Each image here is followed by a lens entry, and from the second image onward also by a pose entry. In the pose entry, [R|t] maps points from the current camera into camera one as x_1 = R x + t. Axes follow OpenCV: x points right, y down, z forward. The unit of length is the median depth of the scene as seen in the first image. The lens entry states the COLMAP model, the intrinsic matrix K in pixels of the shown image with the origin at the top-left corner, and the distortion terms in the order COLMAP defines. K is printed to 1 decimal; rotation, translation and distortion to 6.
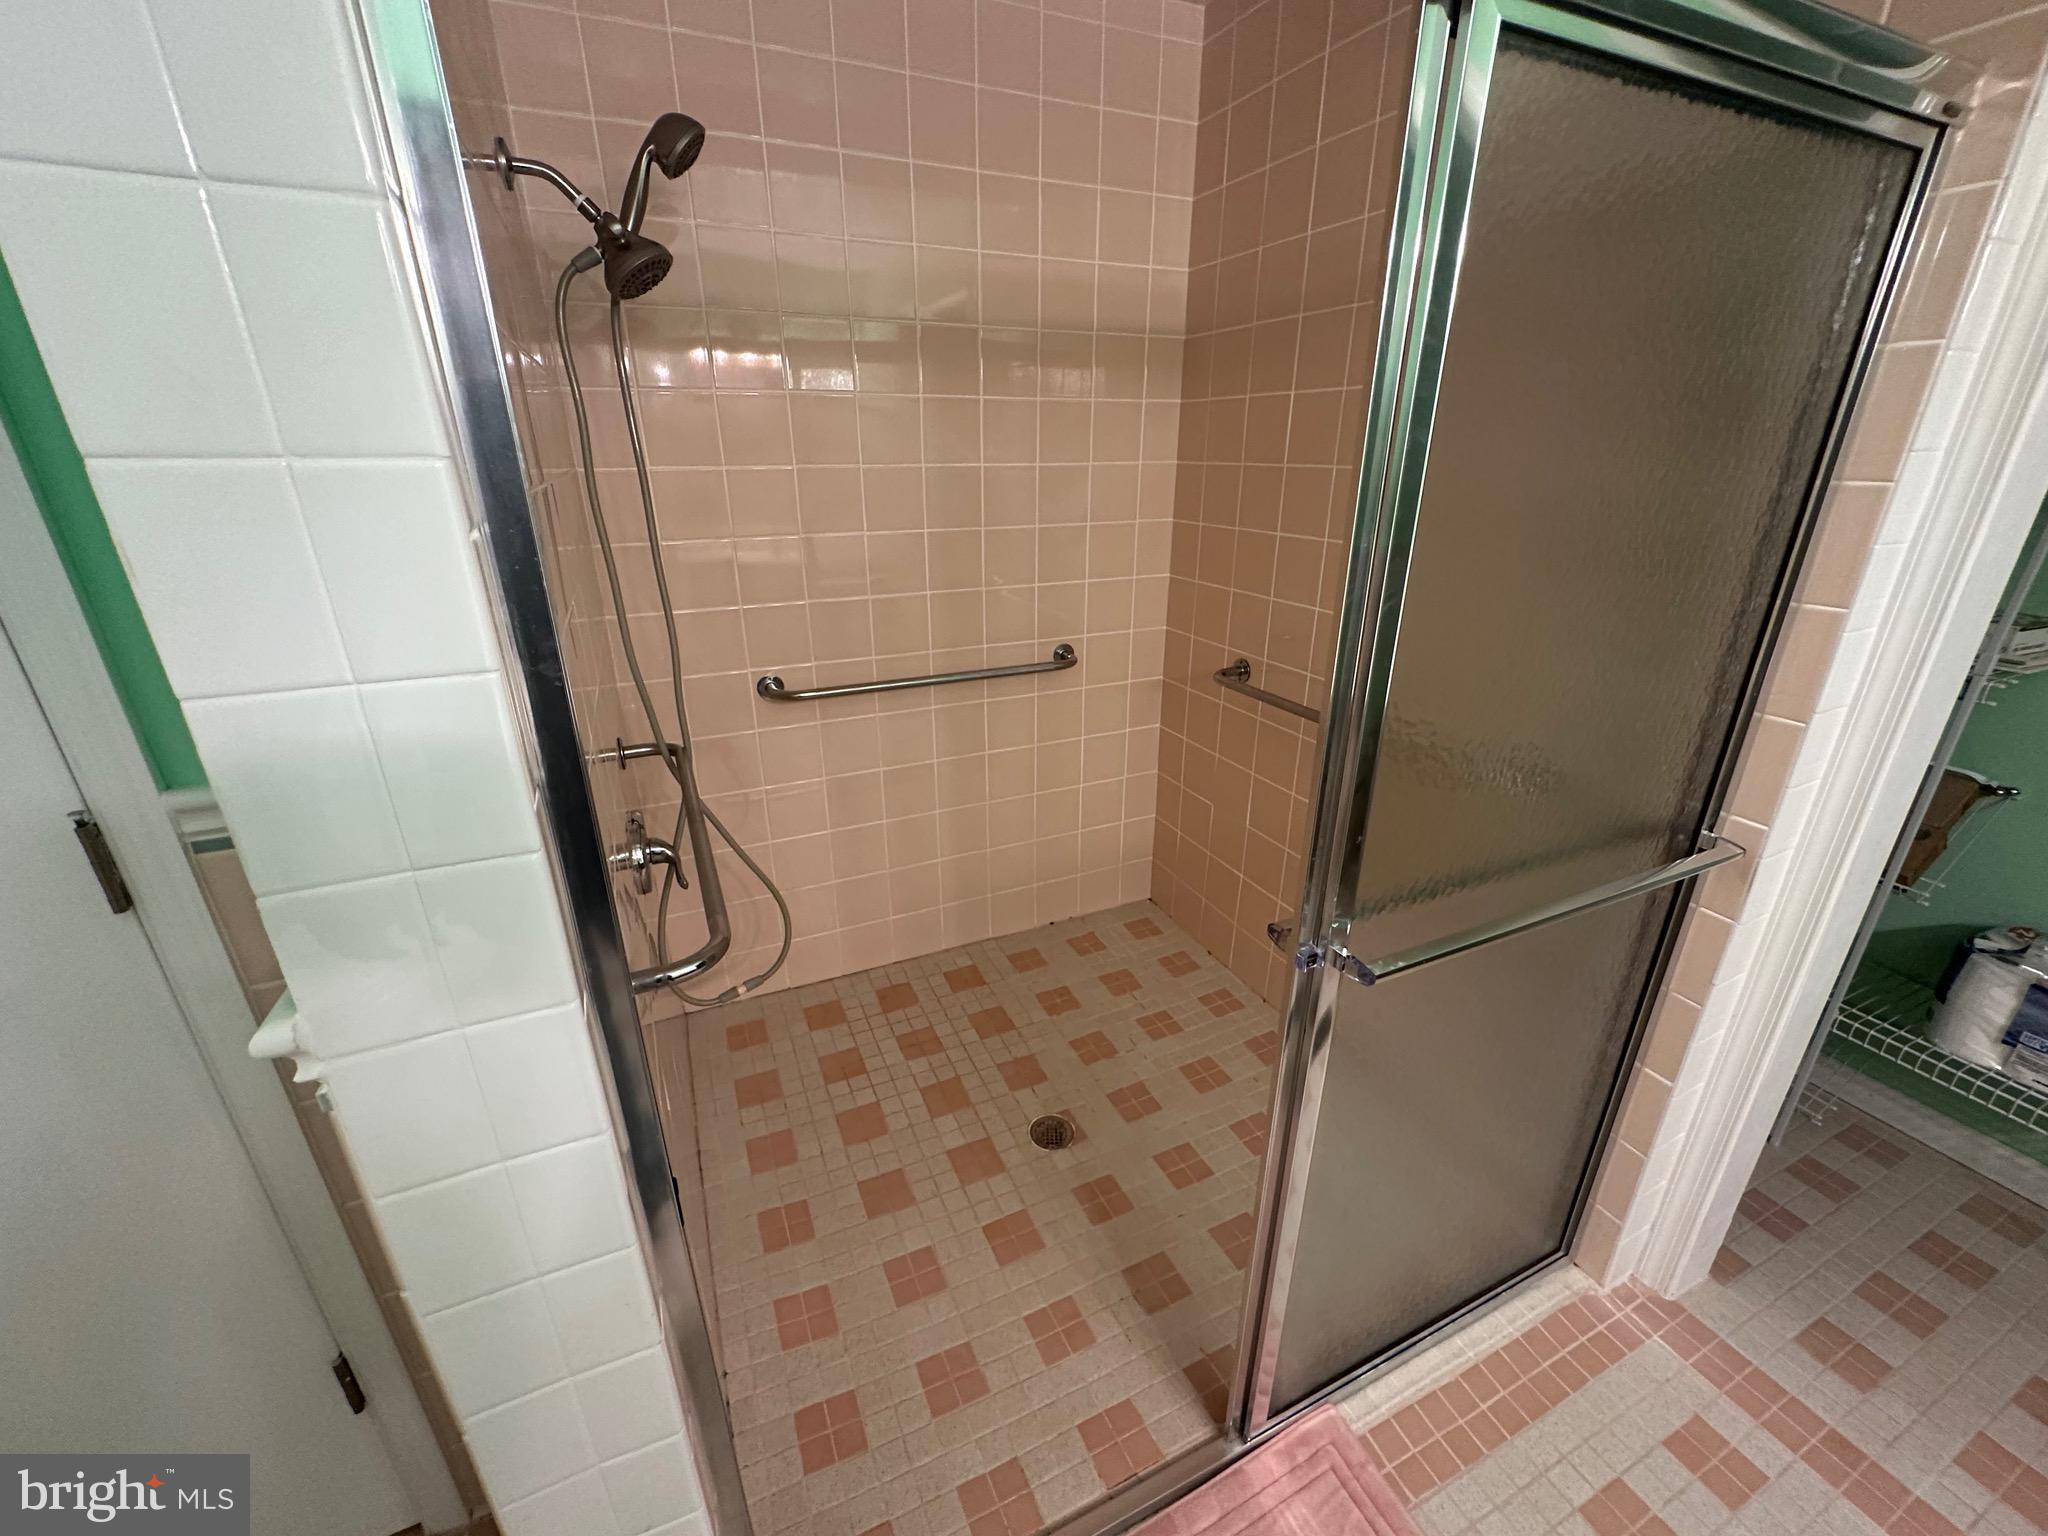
lens RADIAL K [[818.0, 0, 1026.1], [0, 818.0, 766.8], [0, 0, 1]] dist [-0.009024, 0.003218]
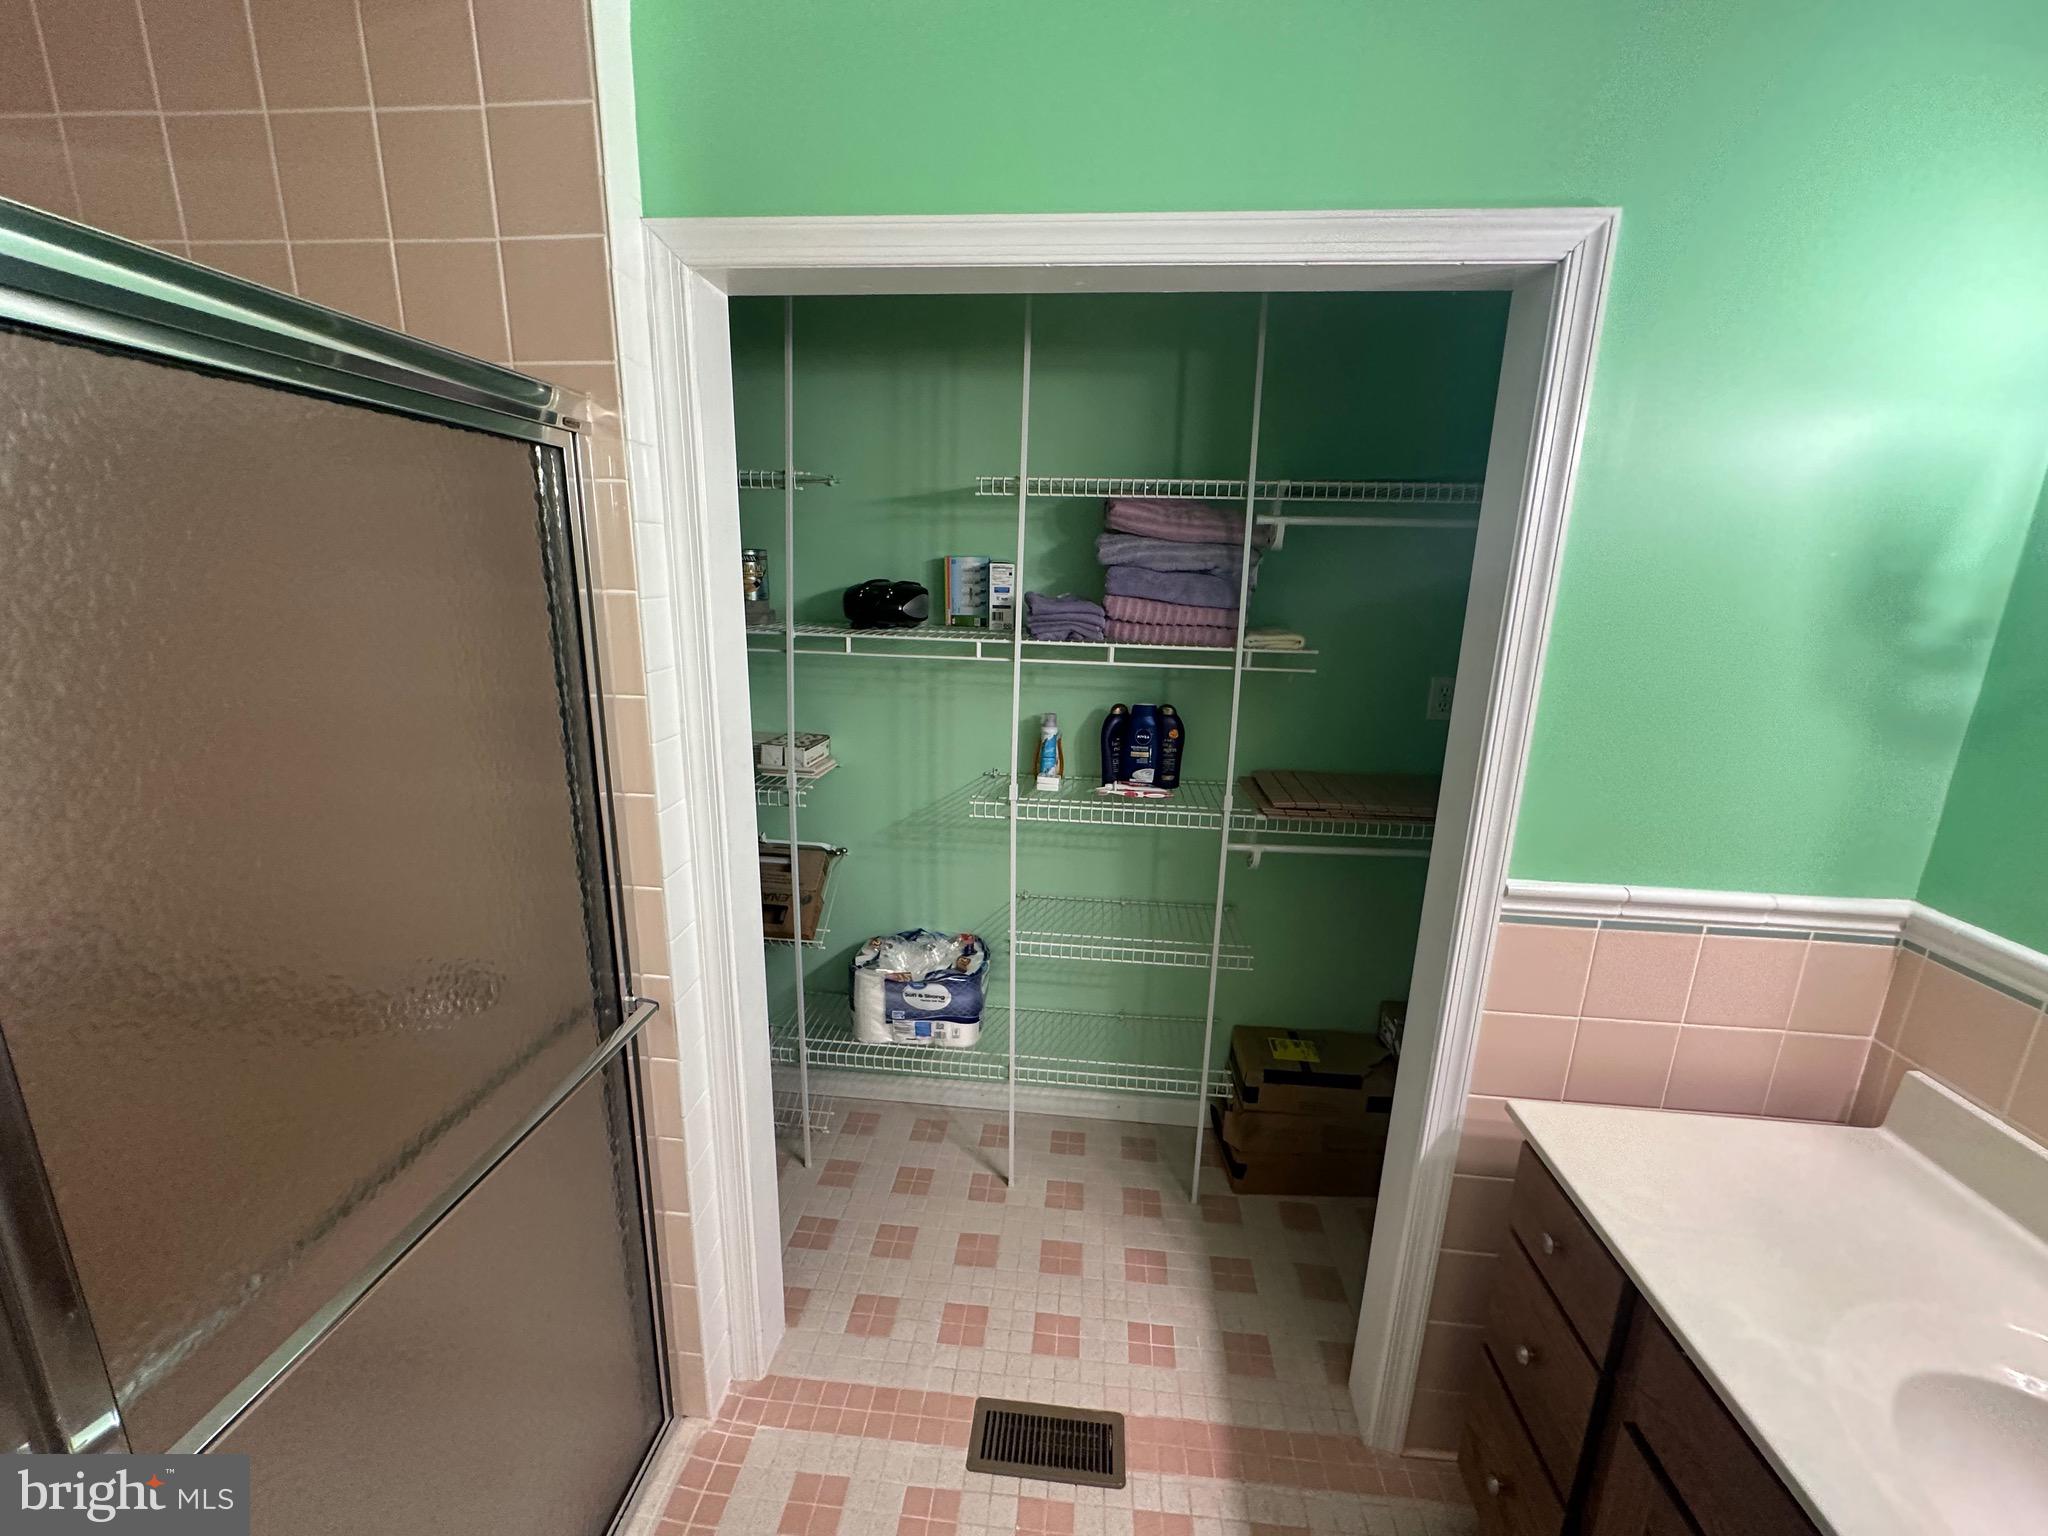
lens RADIAL K [[818.0, 0, 1026.1], [0, 818.0, 766.8], [0, 0, 1]] dist [-0.009024, 0.003218]
pose [[0.496788, -0.191150, 0.846560, 0.192808], [0.292363, 0.955289, 0.044133, -0.090350], [-0.817145, 0.225578, 0.530461, -0.076596]]
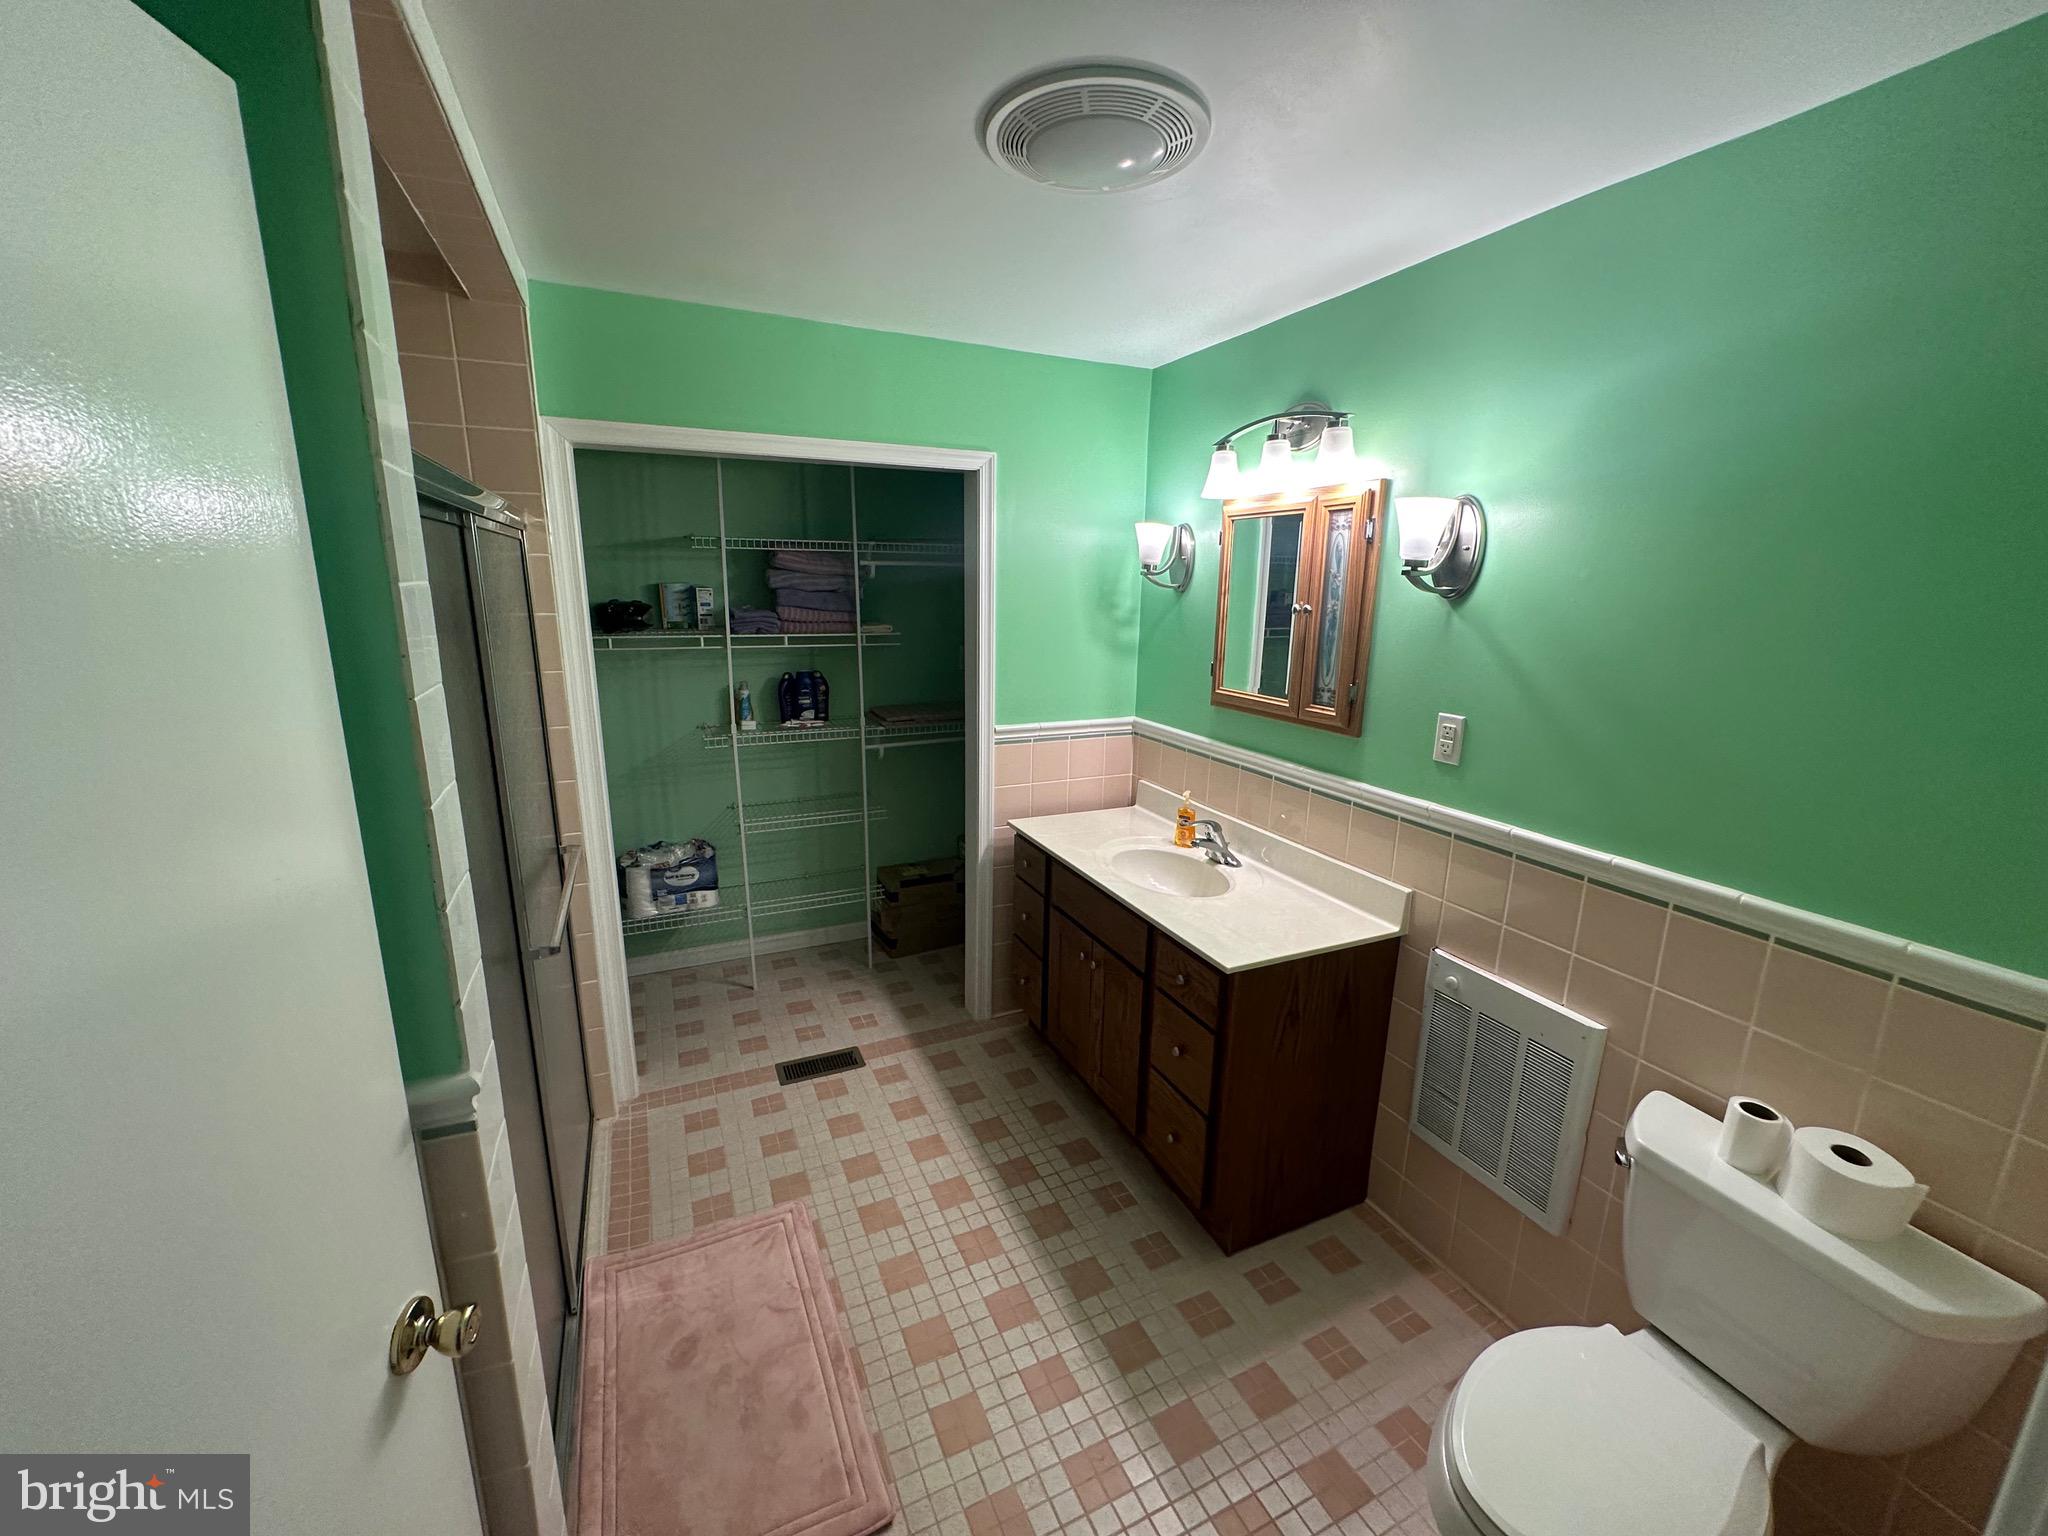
lens RADIAL K [[818.0, 0, 1026.1], [0, 818.0, 766.8], [0, 0, 1]] dist [-0.009024, 0.003218]
pose [[-0.004627, -0.224334, 0.974501, -0.830123], [0.350036, 0.912496, 0.211722, -0.093126], [-0.936725, 0.342090, 0.074303, -0.193908]]
